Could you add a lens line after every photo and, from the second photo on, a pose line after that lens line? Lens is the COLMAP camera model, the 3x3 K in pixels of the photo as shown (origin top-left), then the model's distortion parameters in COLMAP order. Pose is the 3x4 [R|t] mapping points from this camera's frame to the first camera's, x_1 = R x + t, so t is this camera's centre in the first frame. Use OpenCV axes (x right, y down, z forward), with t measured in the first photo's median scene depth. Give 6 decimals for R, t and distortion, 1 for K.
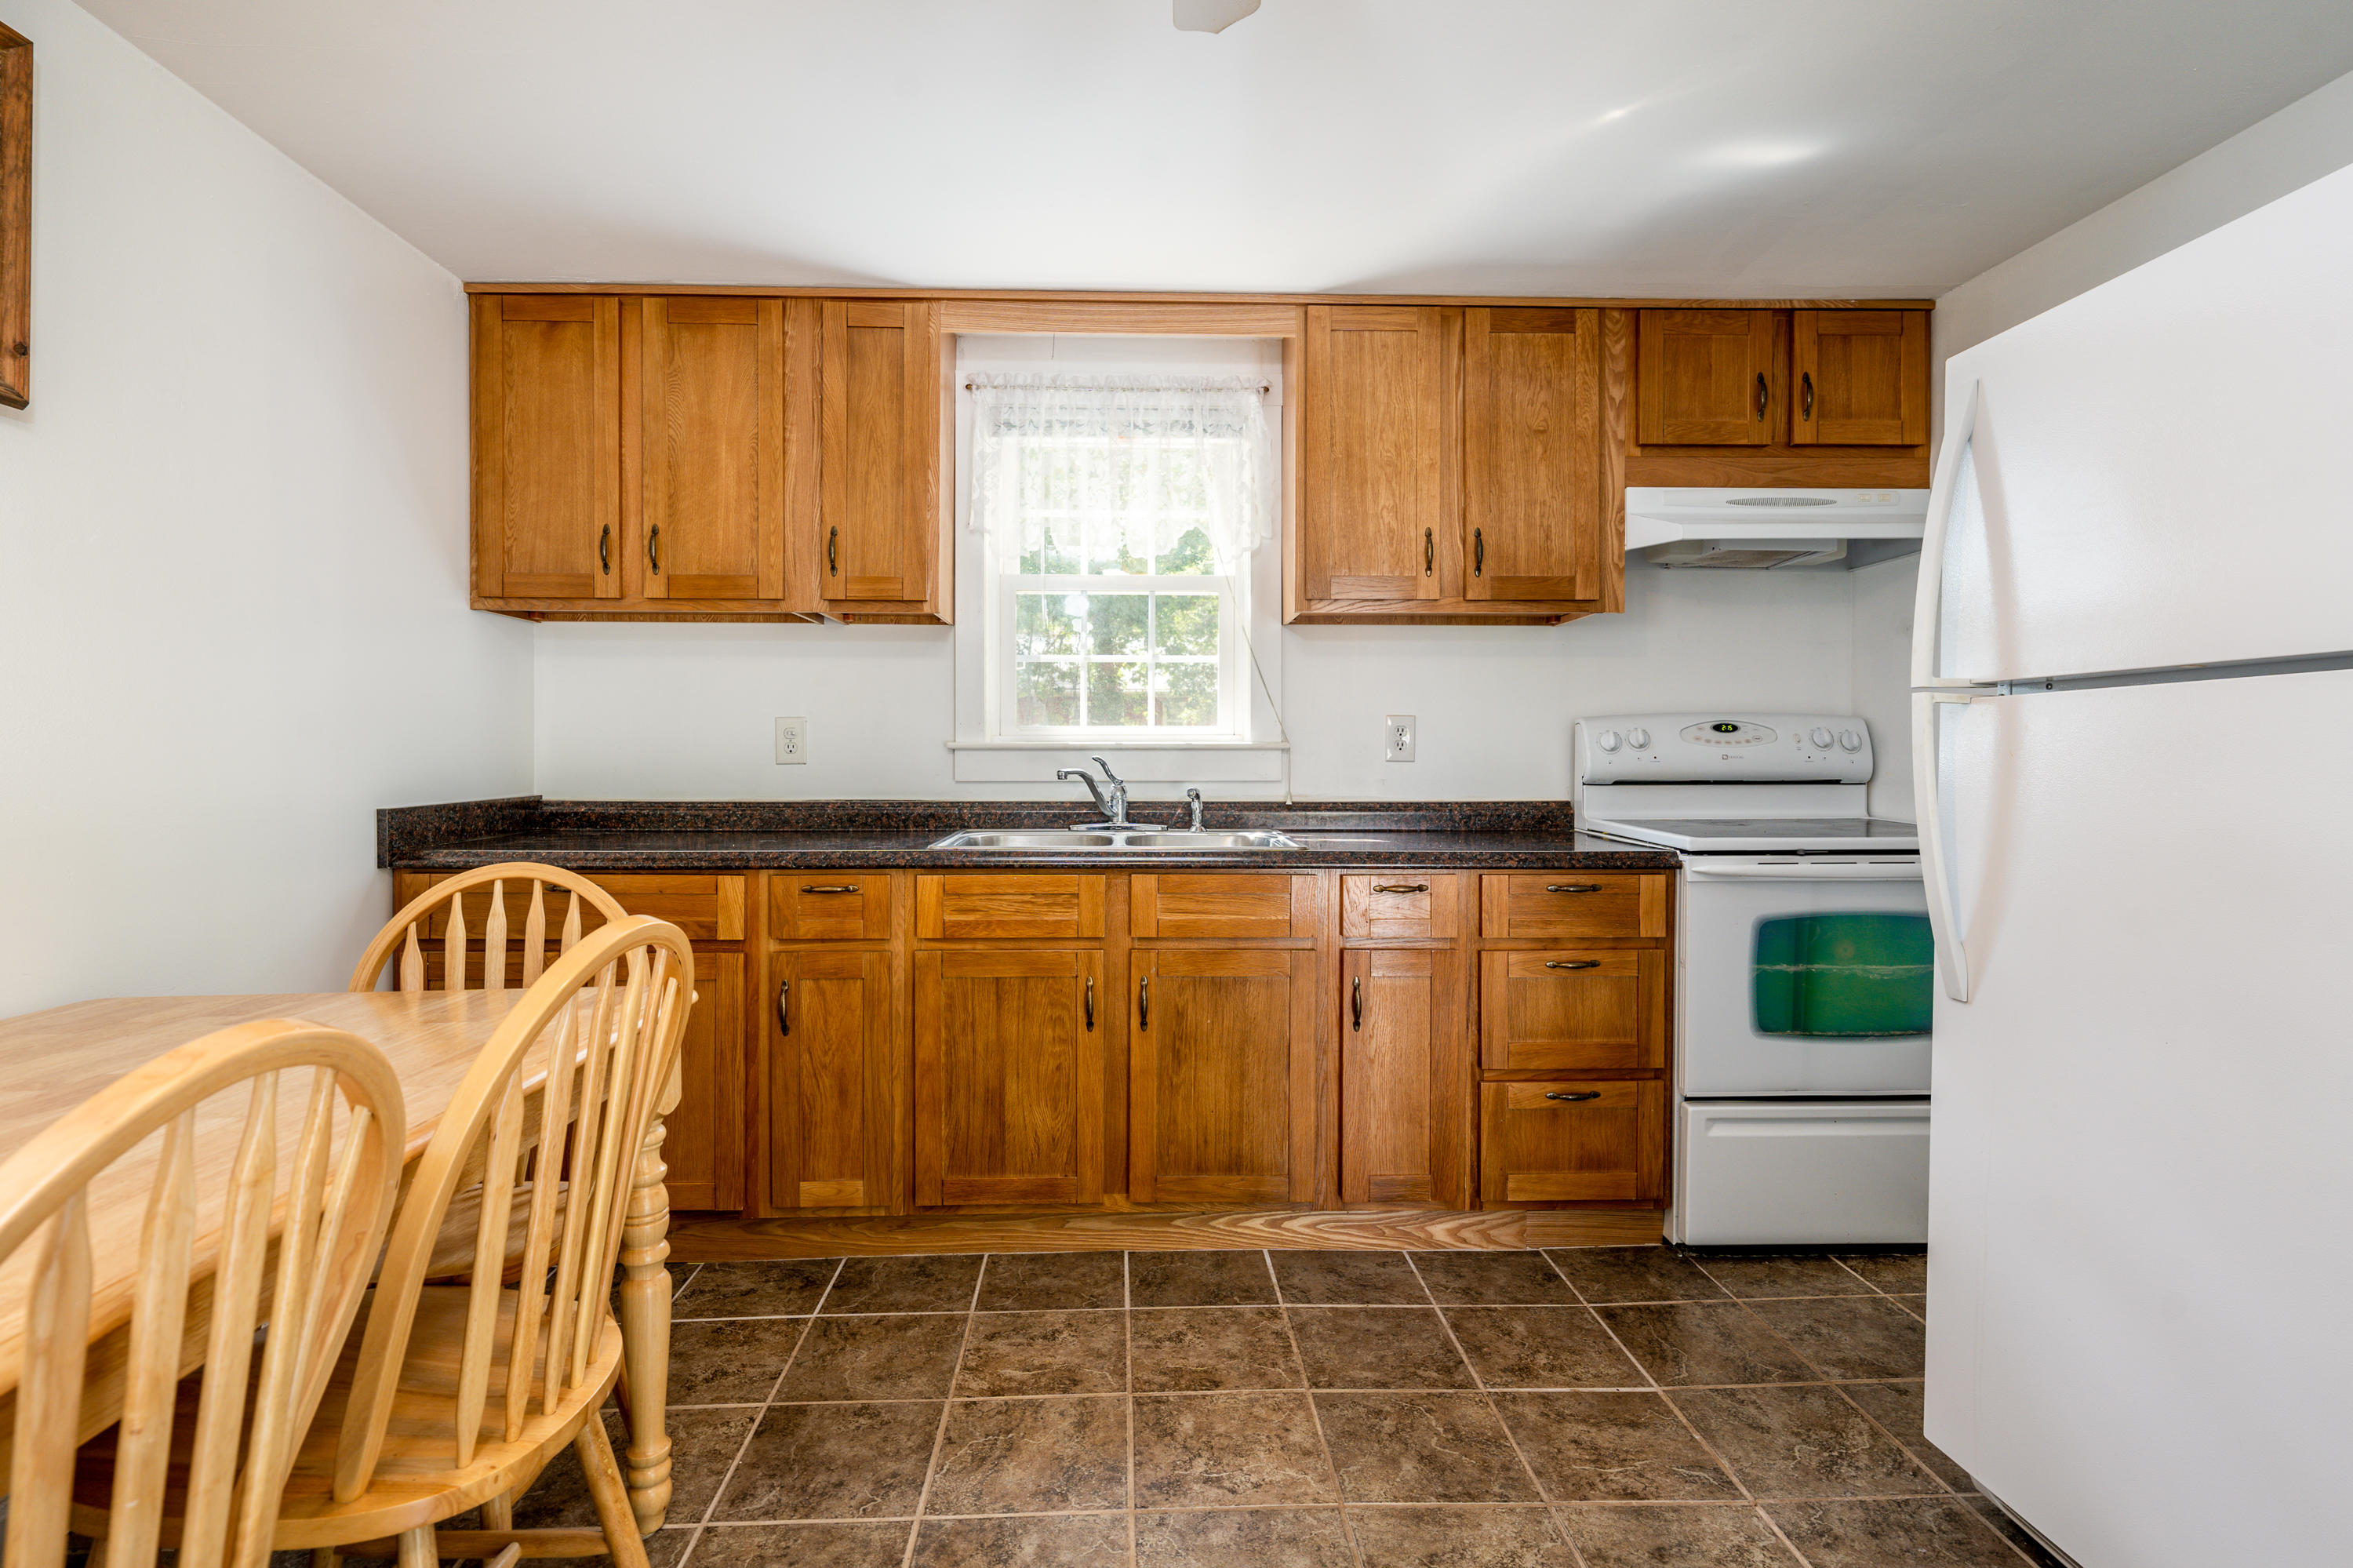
lens RADIAL K [[1162.9, 0, 1138.7], [0, 1162.9, 757.4], [0, 0, 1]] dist [0.009168, -0.002659]
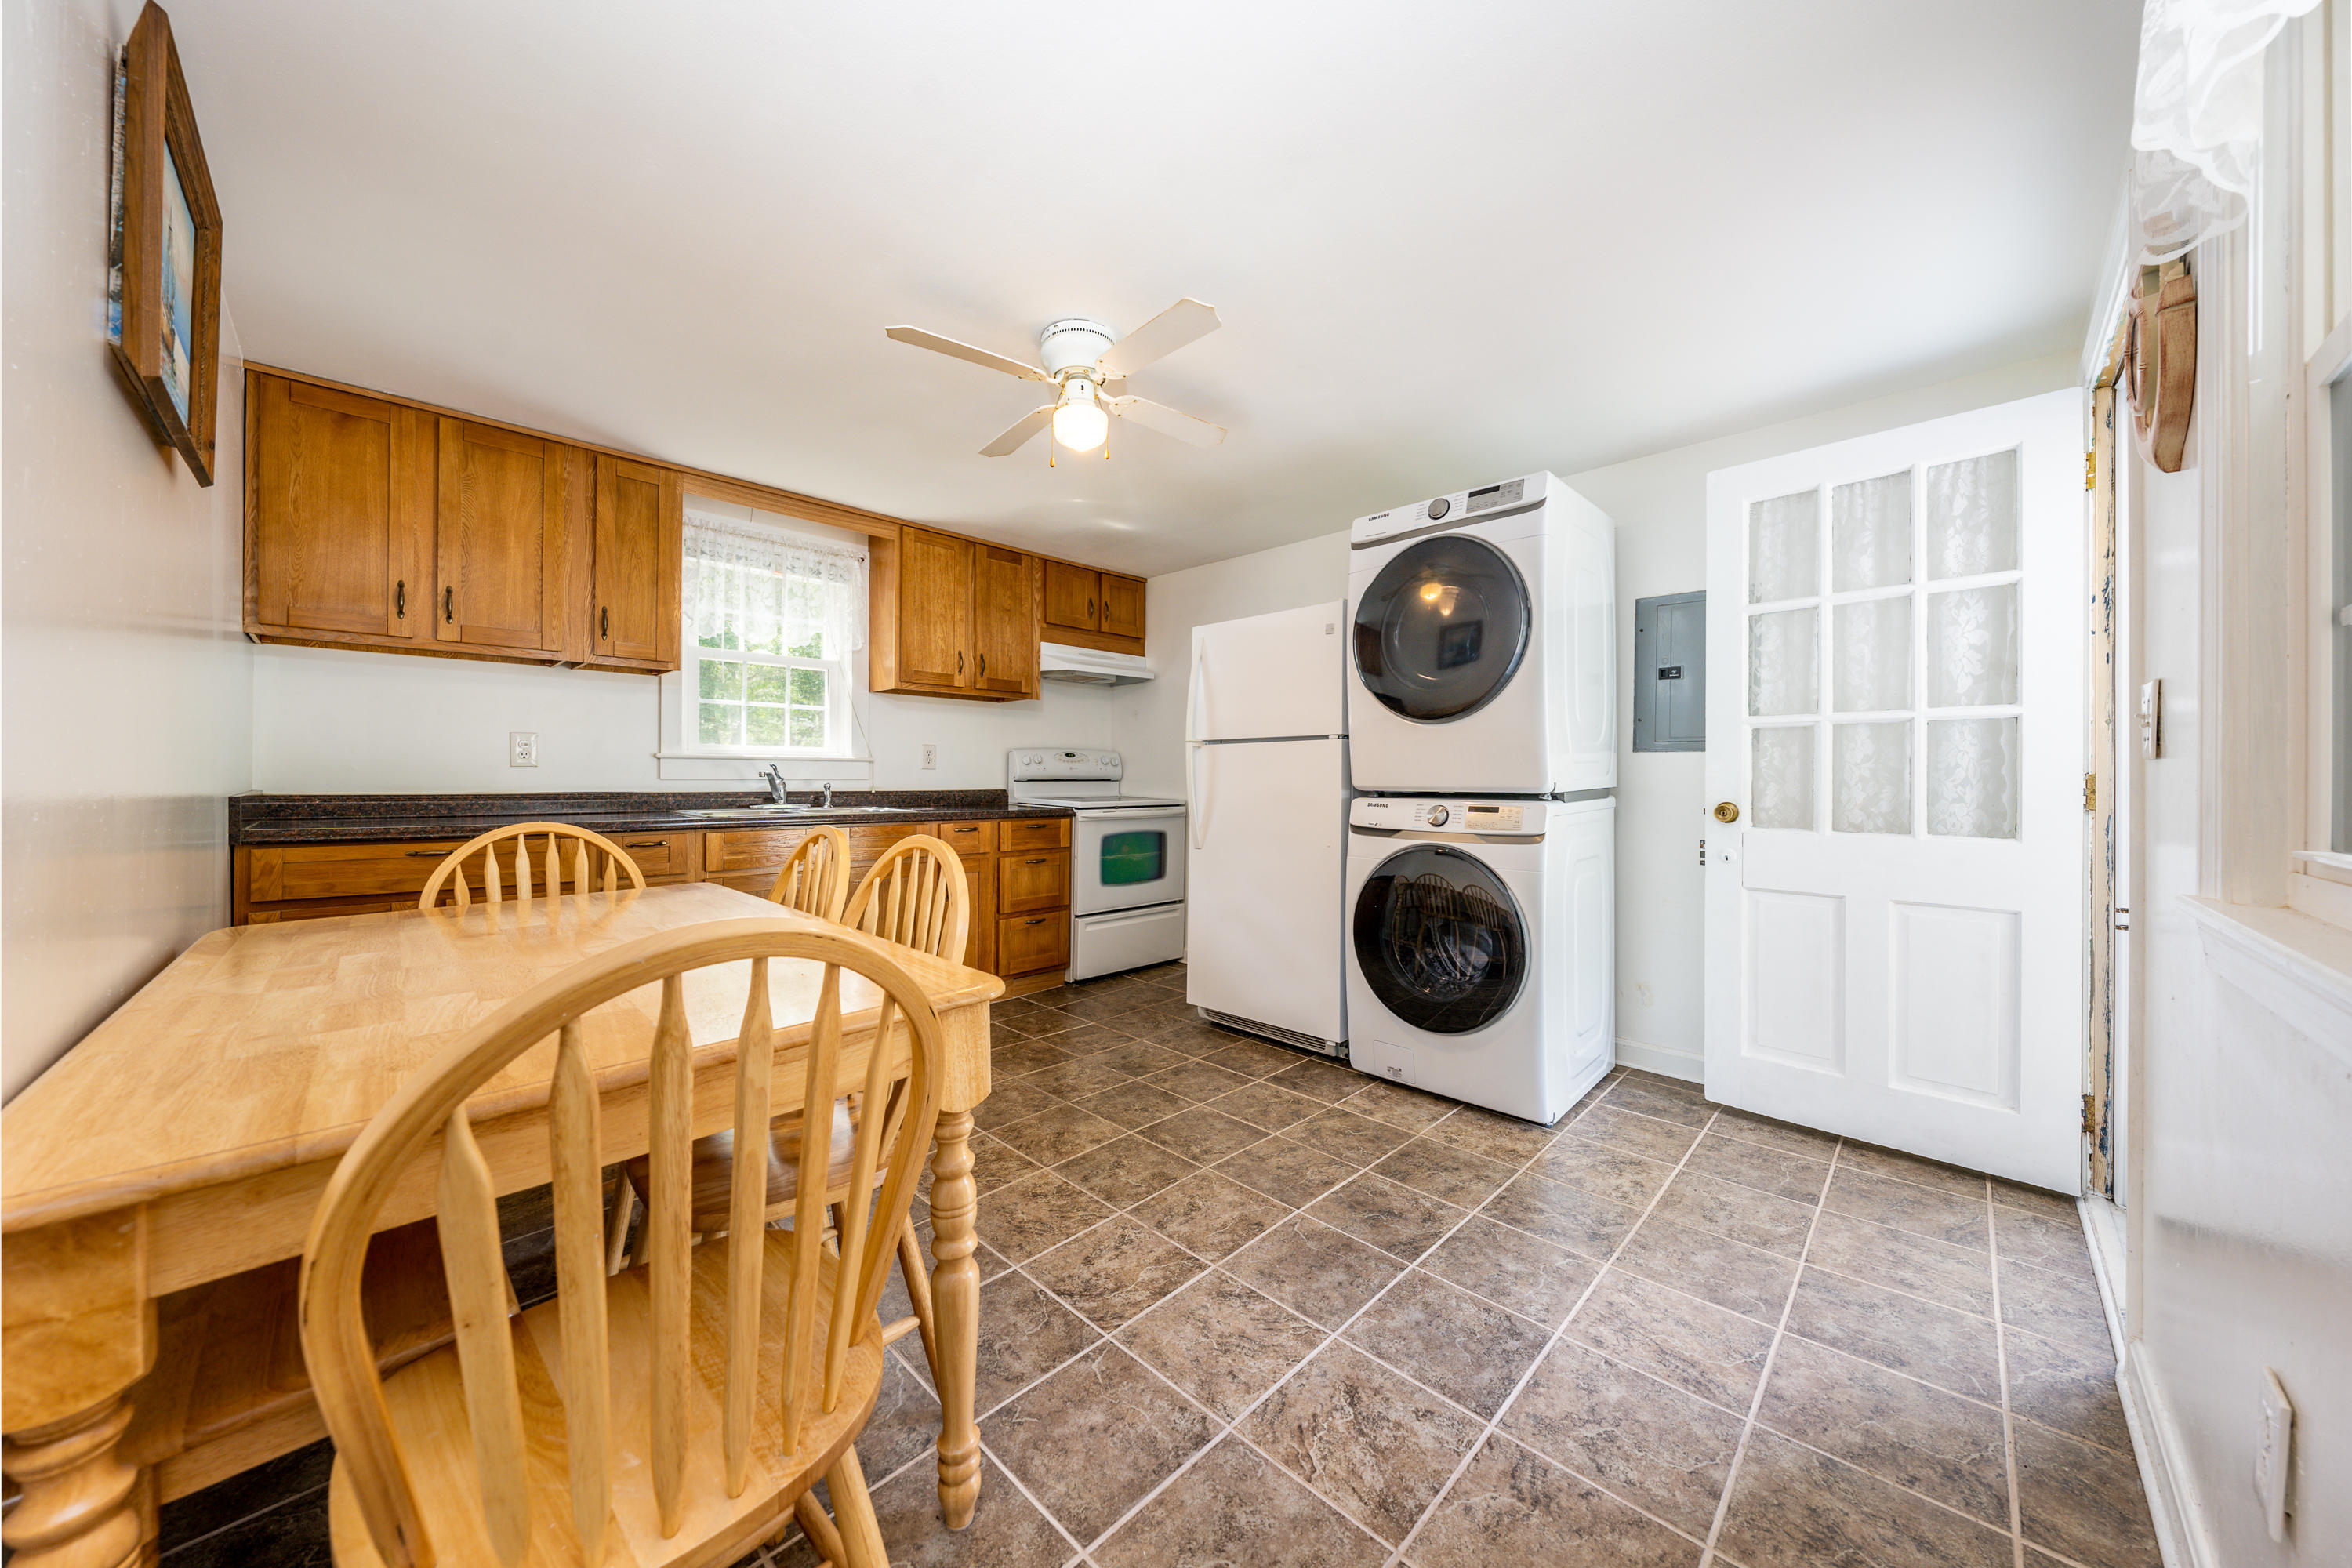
lens RADIAL K [[803.4, 0, 1183.0], [0, 803.4, 777.3], [0, 0, 1]] dist [-0.001005, -0.000149]
pose [[0.716792, 0.001965, 0.697284, -0.445084], [-0.001877, 0.999998, -0.000889, 0.019464], [-0.697284, -0.000671, 0.716795, -0.252965]]
